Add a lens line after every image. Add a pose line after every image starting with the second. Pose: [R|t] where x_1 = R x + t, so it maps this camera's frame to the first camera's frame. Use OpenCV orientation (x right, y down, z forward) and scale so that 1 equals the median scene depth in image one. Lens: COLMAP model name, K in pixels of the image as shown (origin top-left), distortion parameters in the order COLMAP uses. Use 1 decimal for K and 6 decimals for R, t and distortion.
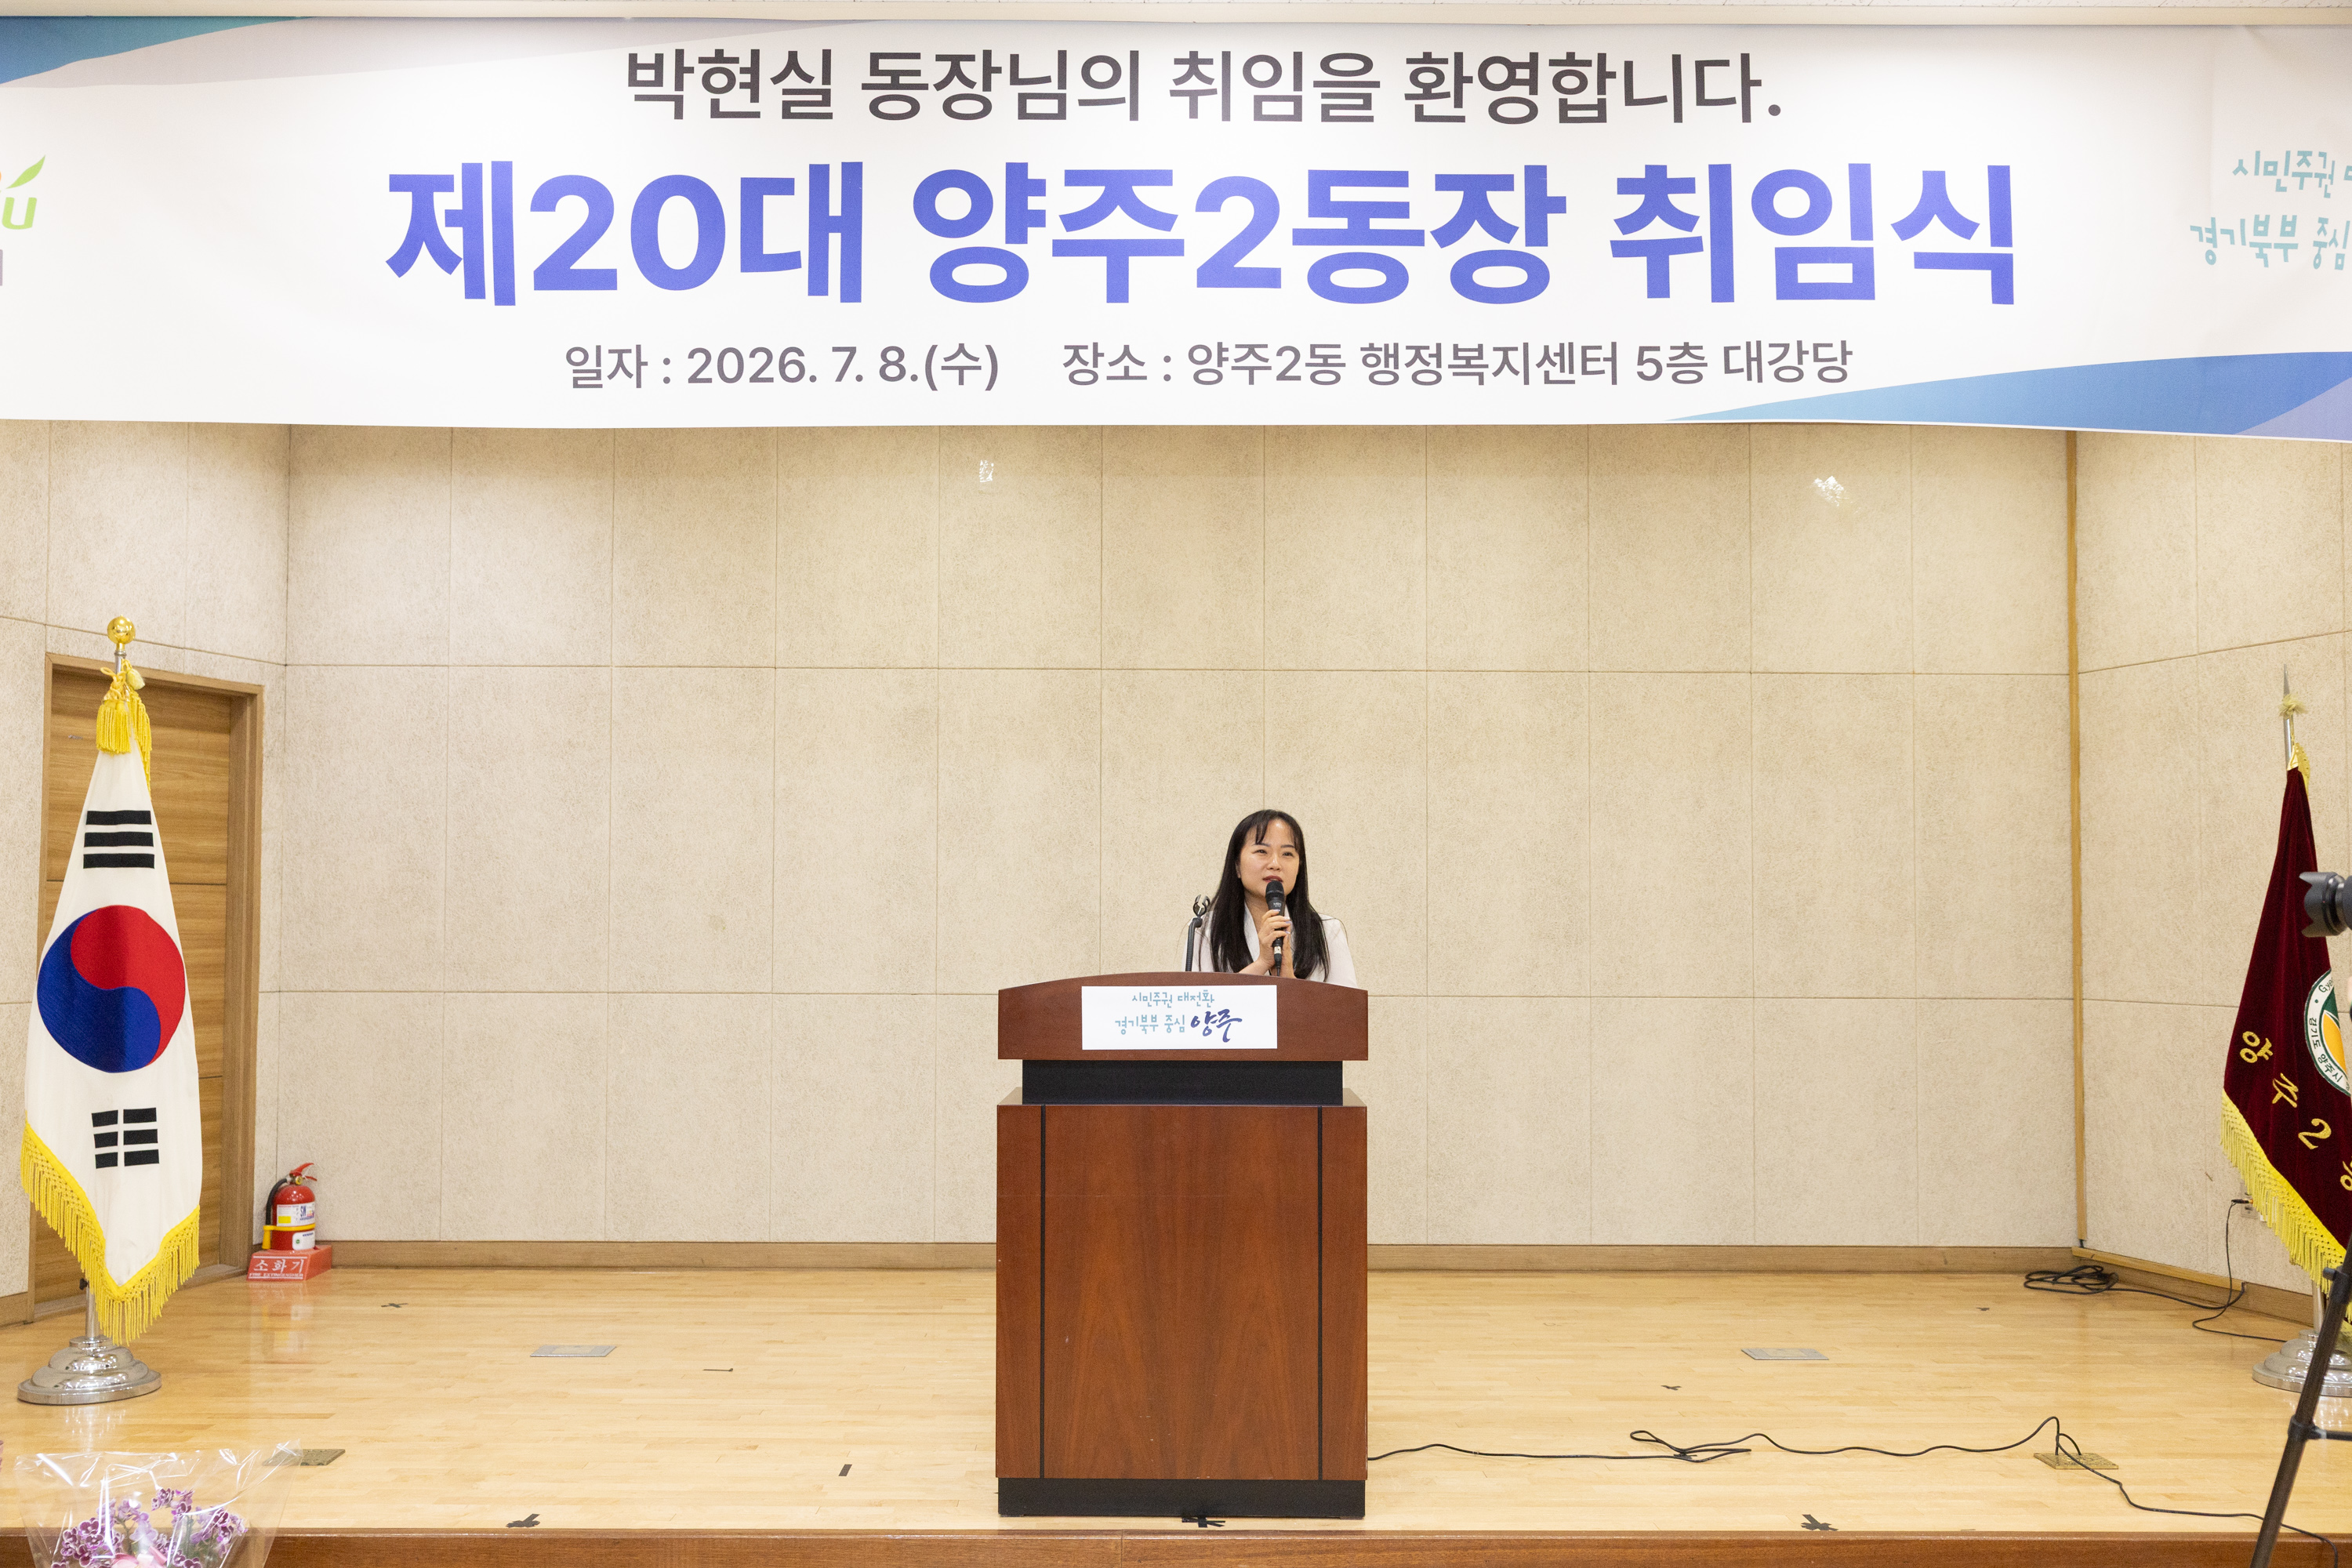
lens RADIAL K [[2084.2, 0, 1142.5], [0, 2084.2, 821.9], [0, 0, 1]] dist [0.010457, -0.007900]
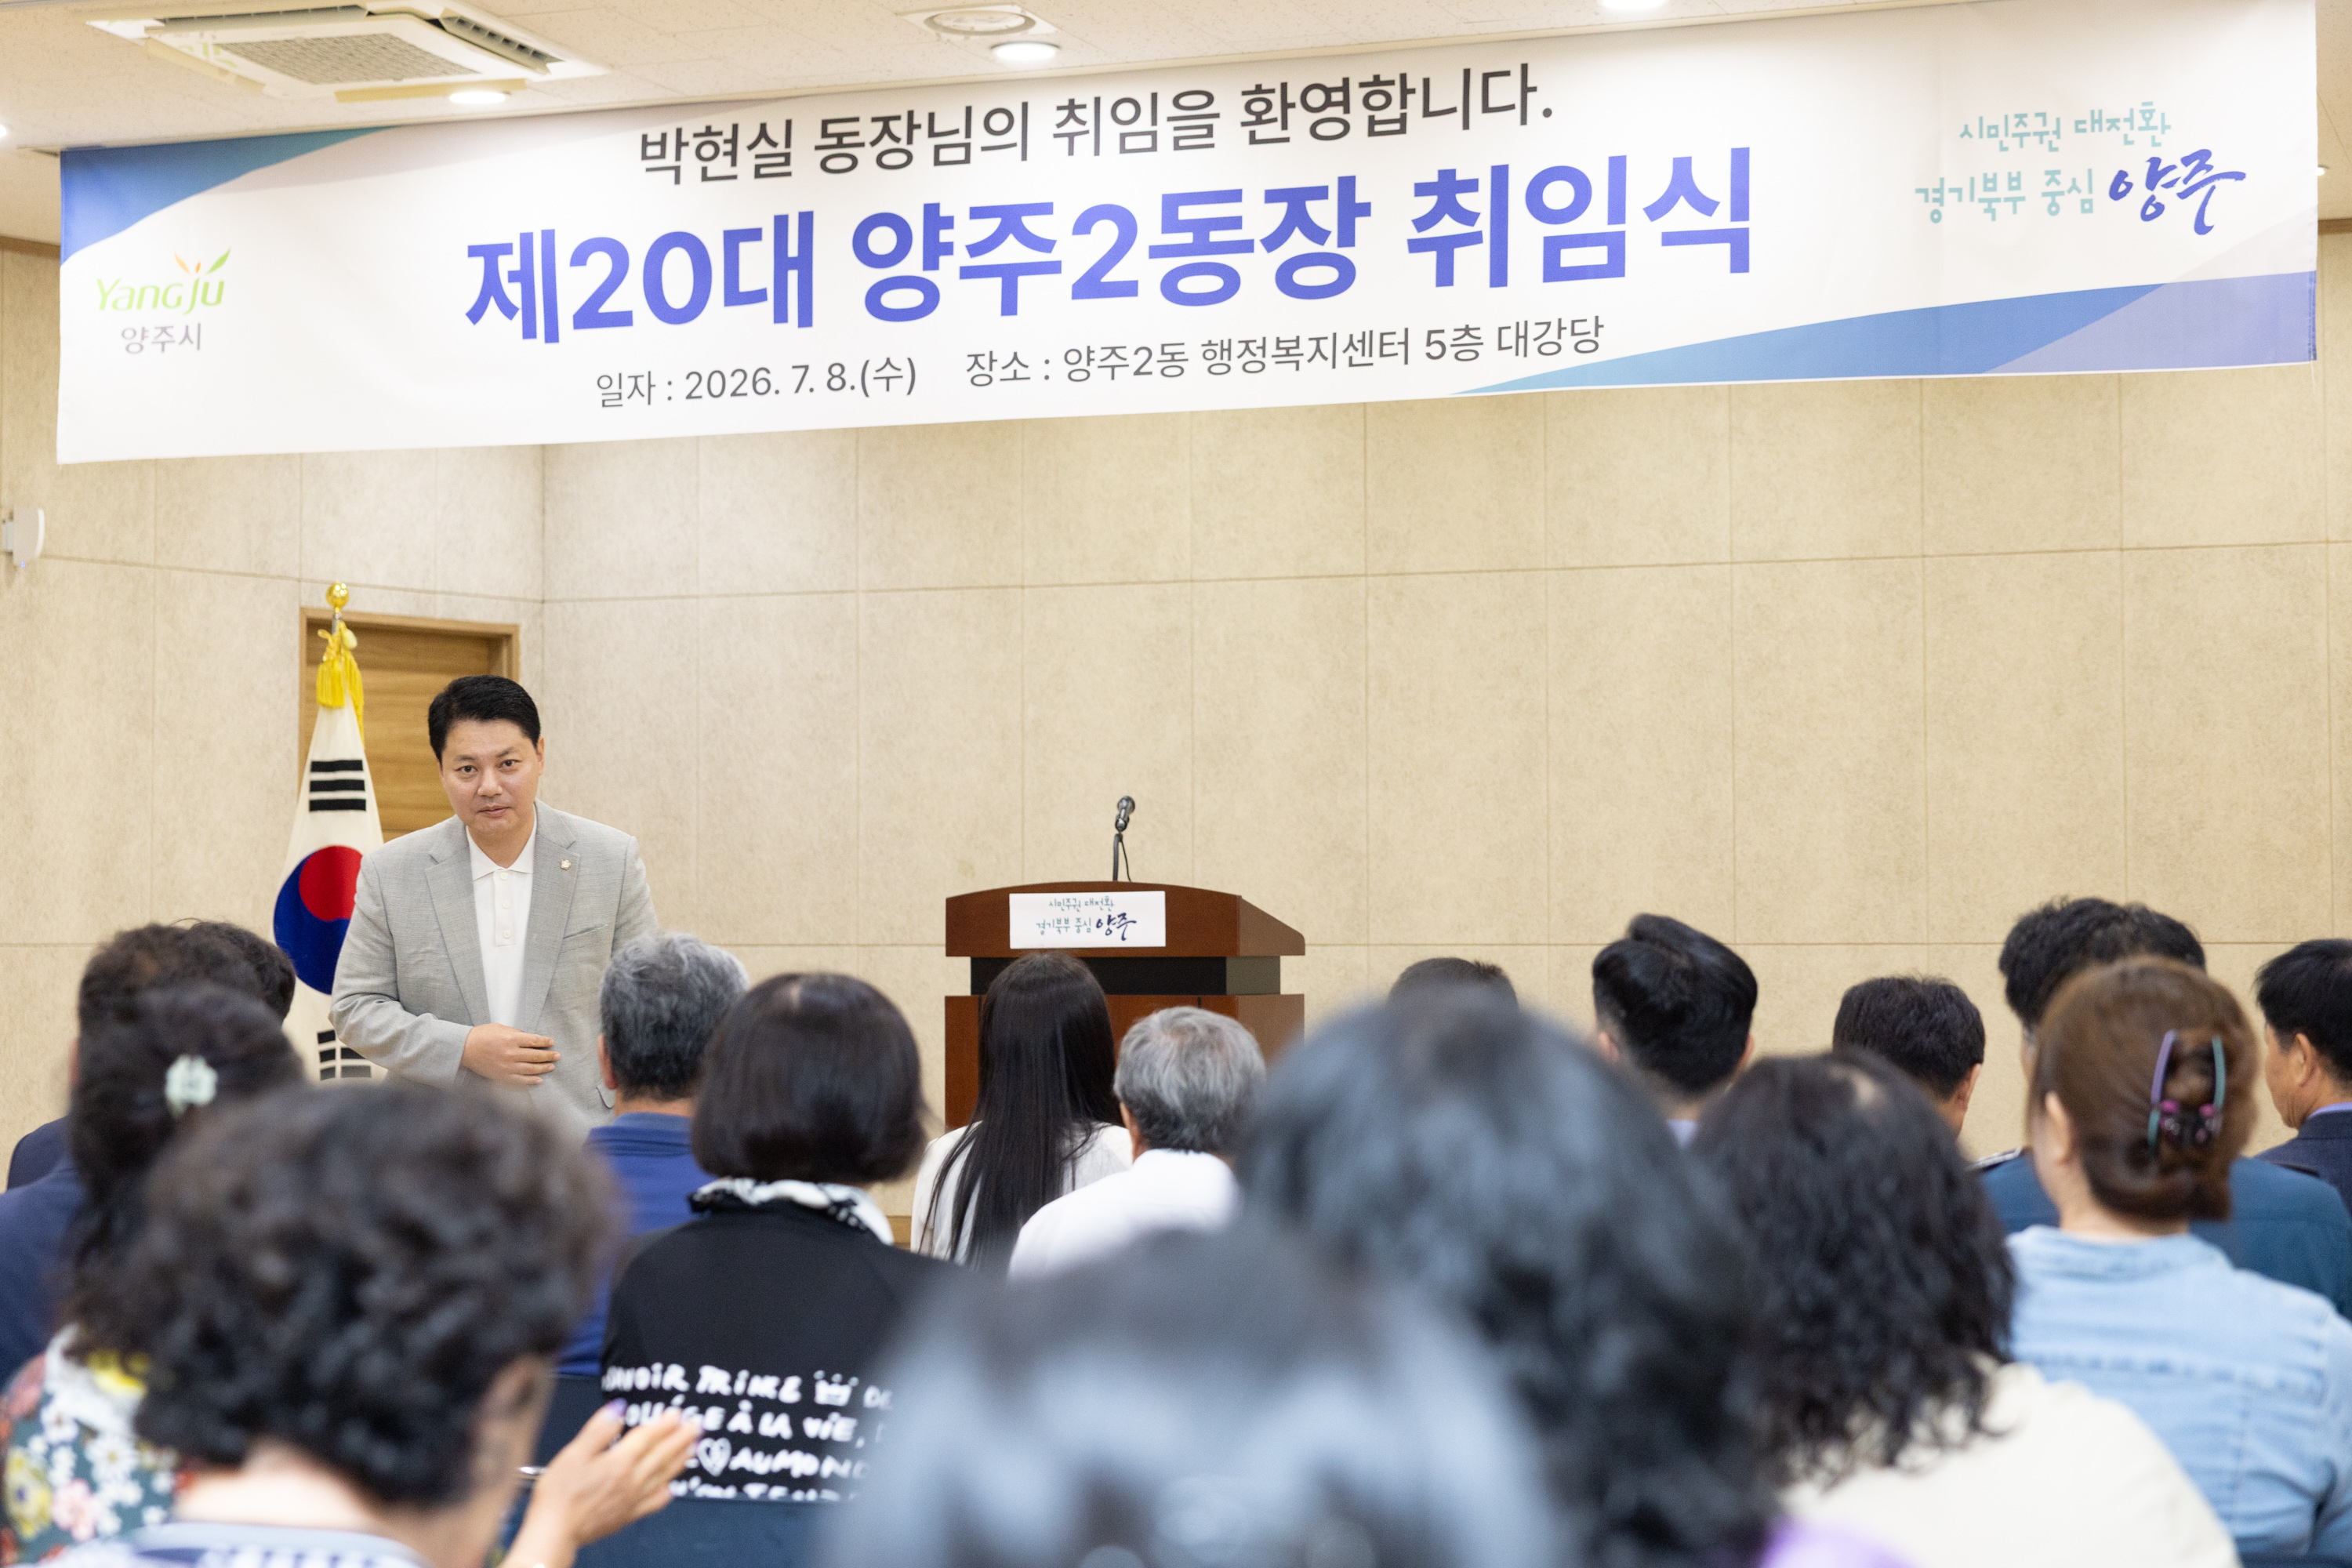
lens RADIAL K [[4060.6, 0, 1182.4], [0, 4060.6, 667.1], [0, 0, 1]] dist [0.062138, 0.024503]
pose [[0.943740, -0.028837, -0.329429, 0.815093], [0.022381, 0.999476, -0.023373, 0.006952], [0.329931, 0.014685, 0.943891, -1.119303]]
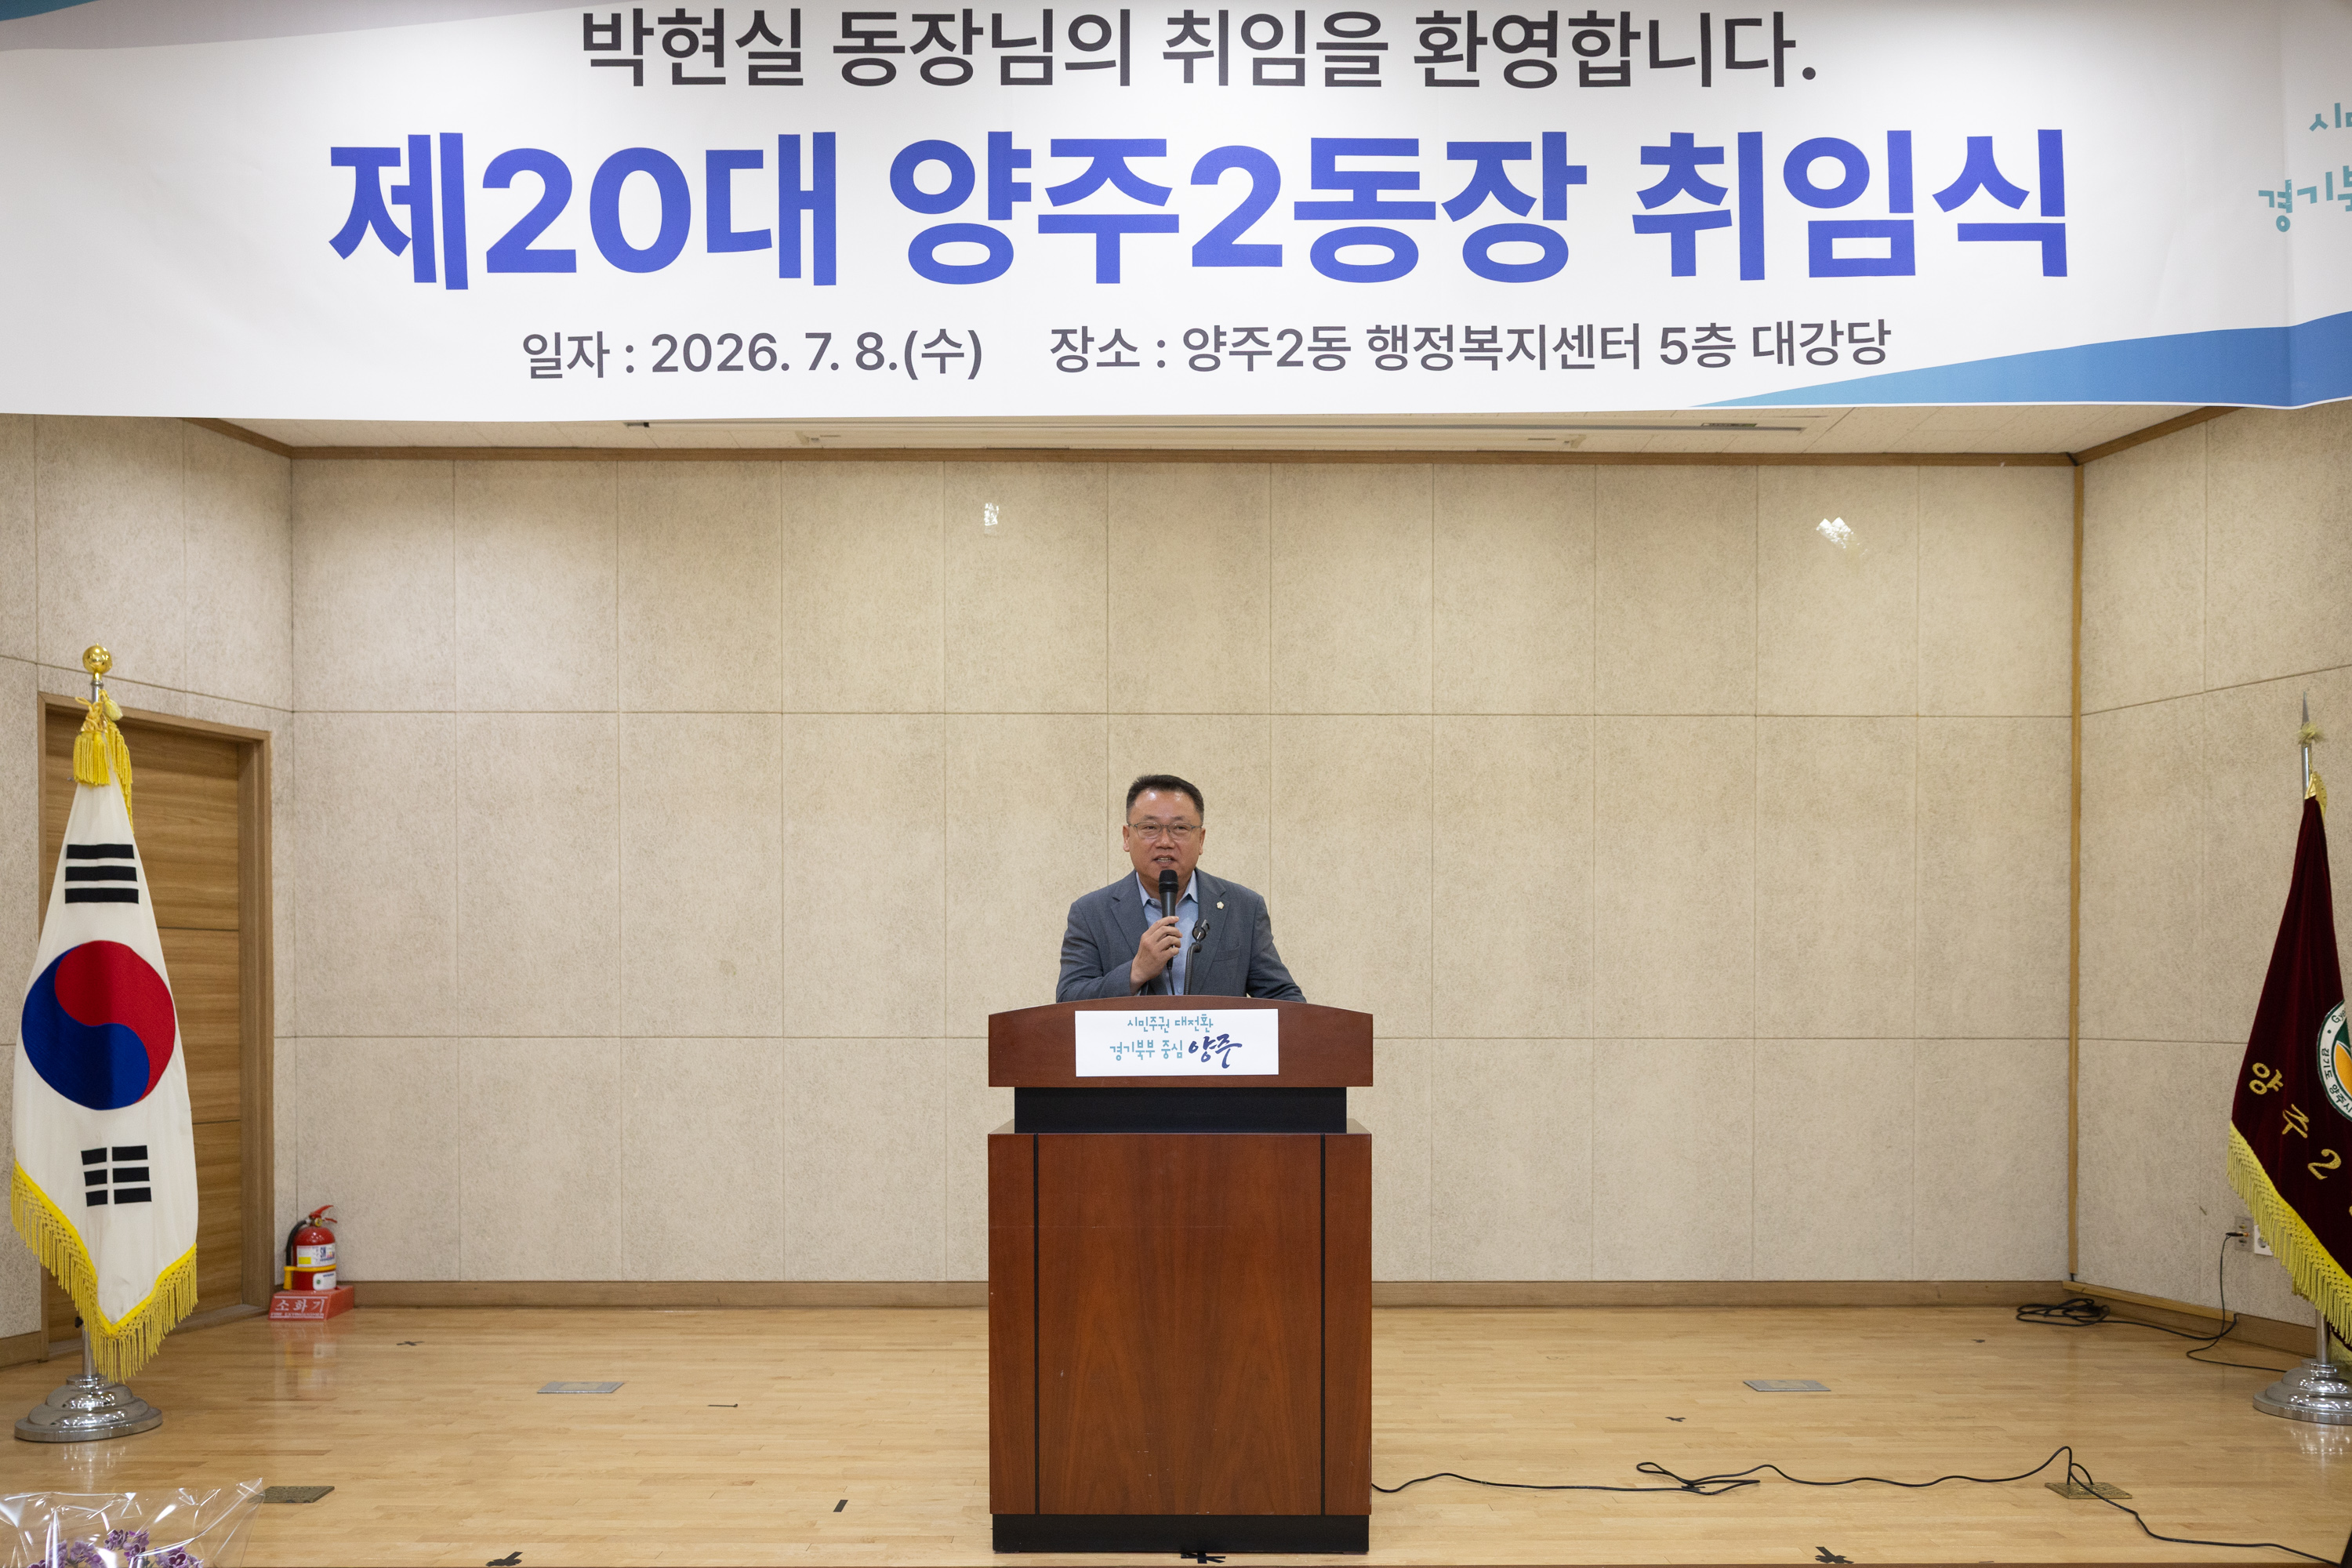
lens RADIAL K [[1941.4, 0, 1173.6], [0, 1941.4, 1003.5], [0, 0, 1]] dist [-0.003375, 0.003827]
pose [[0.999985, -0.002978, 0.004542, 0.012255], [0.002732, 0.998581, 0.053189, 0.028085], [-0.004694, -0.053176, 0.998574, 0.106354]]
